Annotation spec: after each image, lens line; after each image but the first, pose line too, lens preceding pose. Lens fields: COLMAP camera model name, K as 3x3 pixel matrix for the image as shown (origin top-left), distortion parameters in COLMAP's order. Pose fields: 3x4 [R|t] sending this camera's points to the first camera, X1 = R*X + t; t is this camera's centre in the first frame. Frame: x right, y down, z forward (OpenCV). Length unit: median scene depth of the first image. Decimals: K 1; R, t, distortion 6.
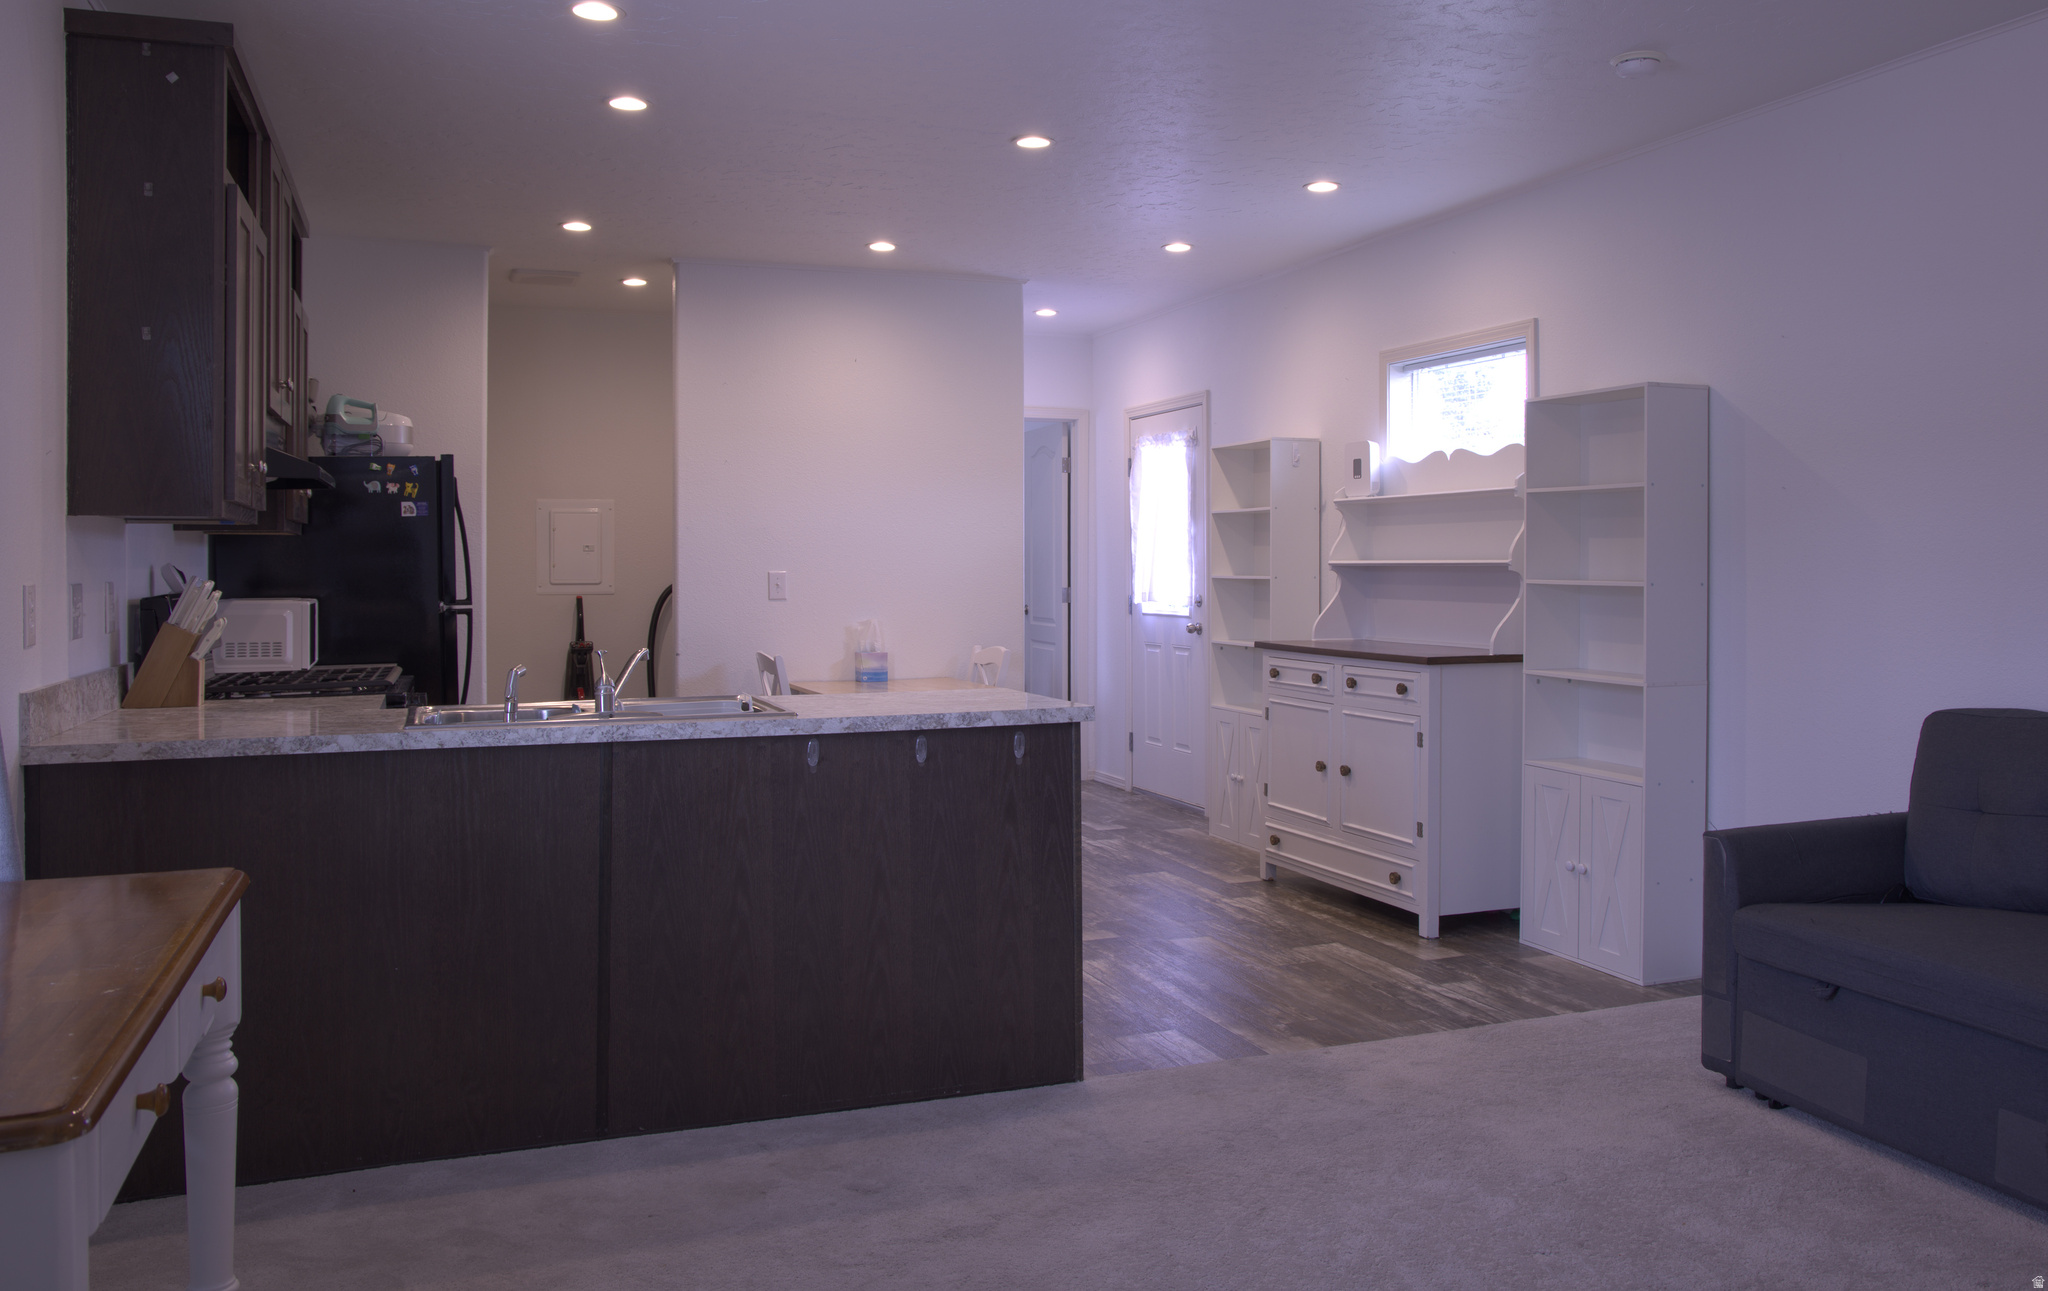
lens RADIAL K [[1648.7, 0, 1087.5], [0, 1648.7, 541.6], [0, 0, 1]] dist [0.016974, 0.002924]
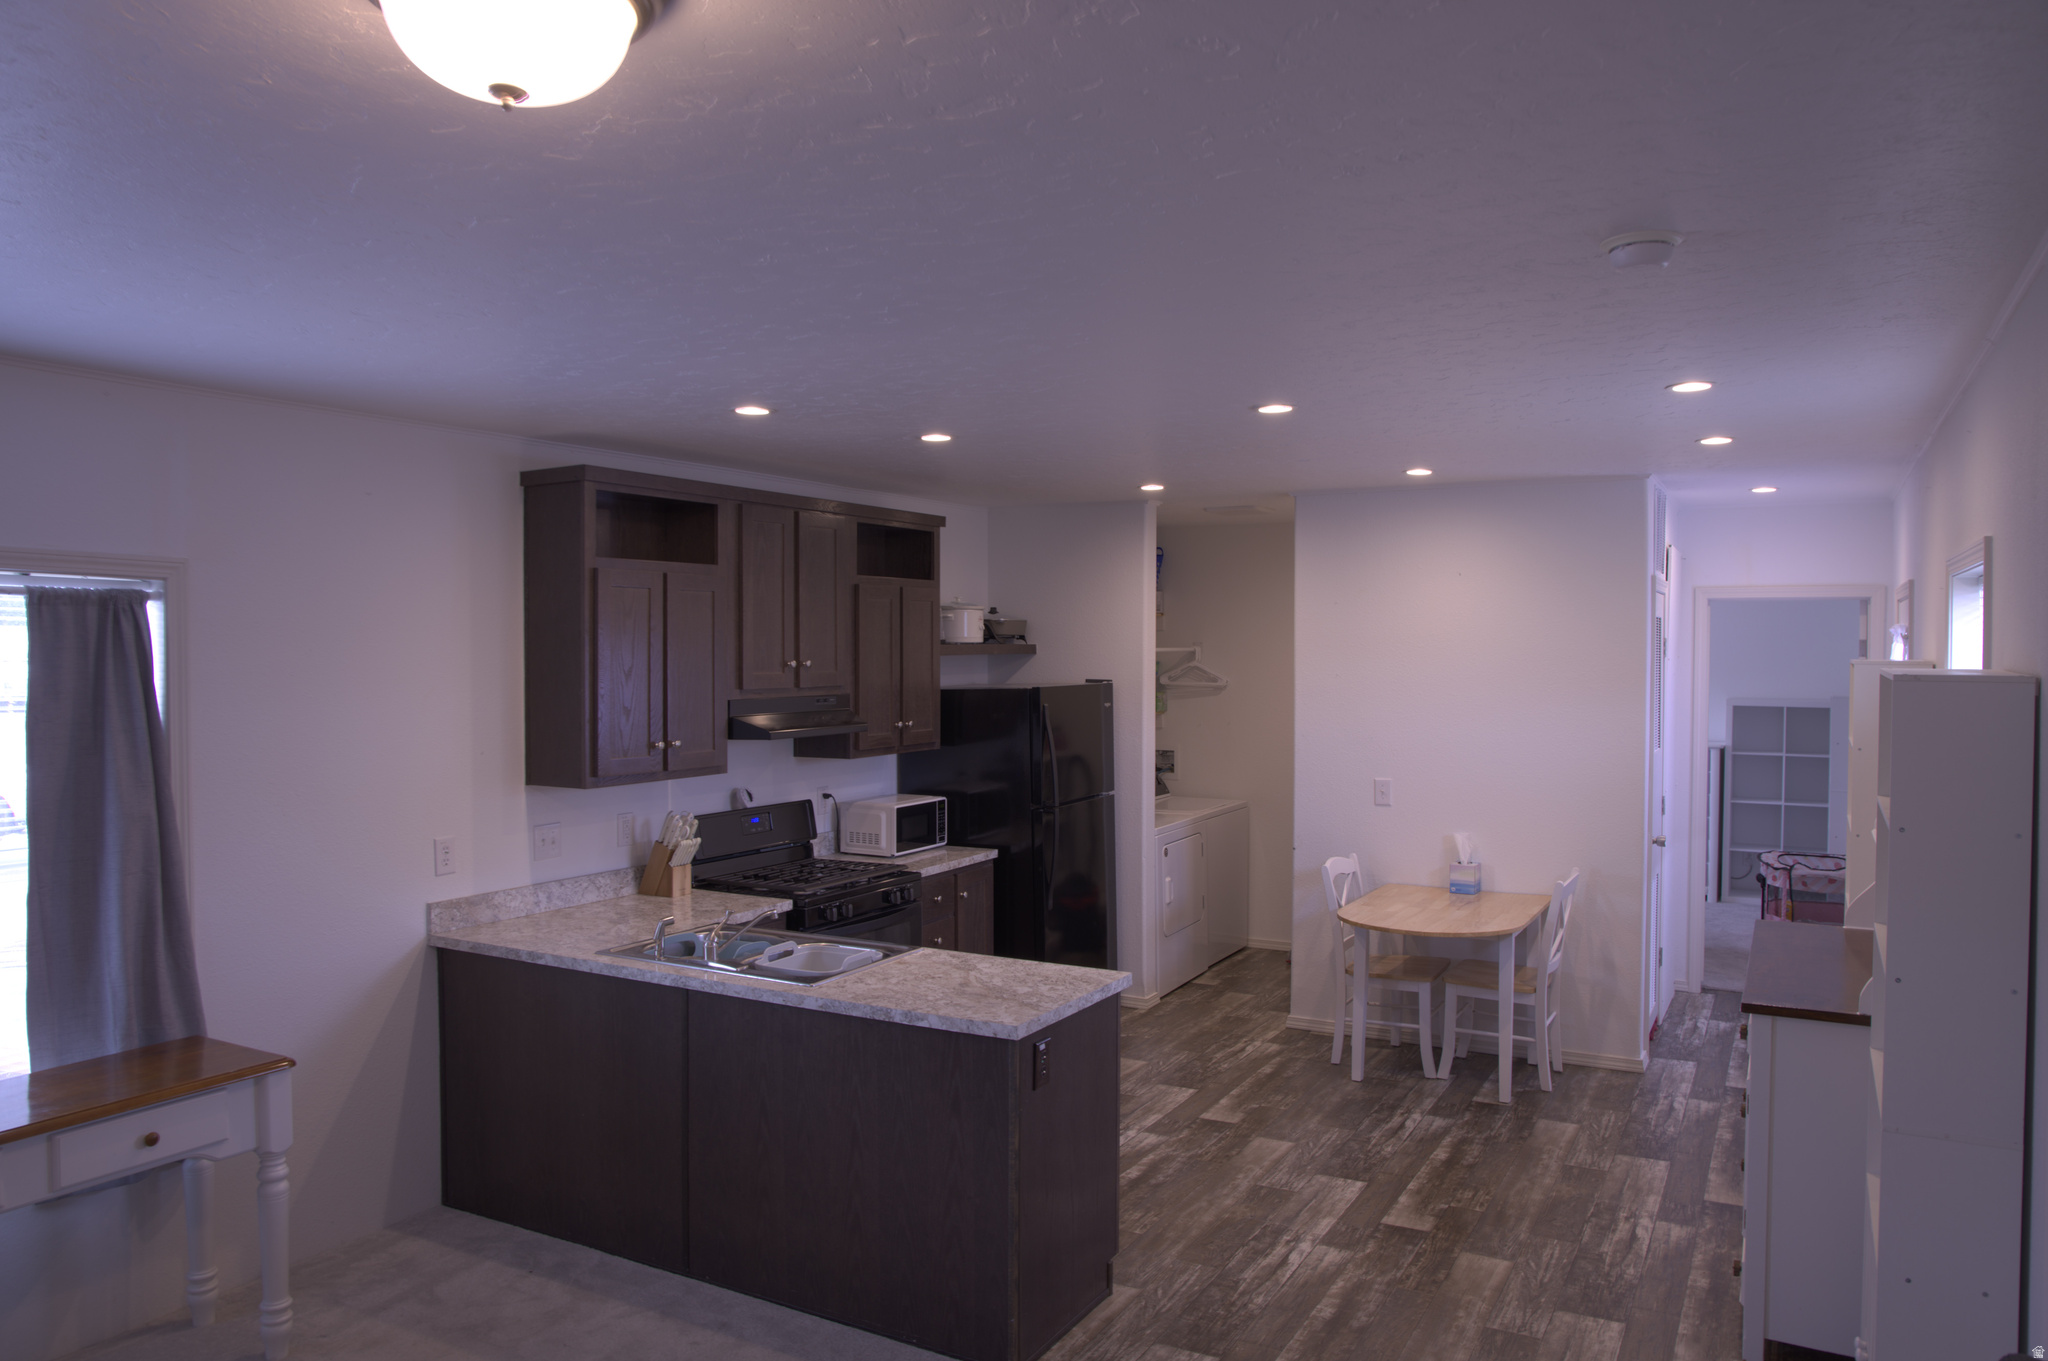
lens RADIAL K [[1419.1, 0, 1020.7], [0, 1419.1, 682.8], [0, 0, 1]] dist [-0.041242, 0.019280]
pose [[0.630282, 0.021778, -0.776061, 0.515146], [0.008578, 0.999350, 0.035011, -0.108167], [0.776319, -0.028724, 0.629685, 0.343197]]
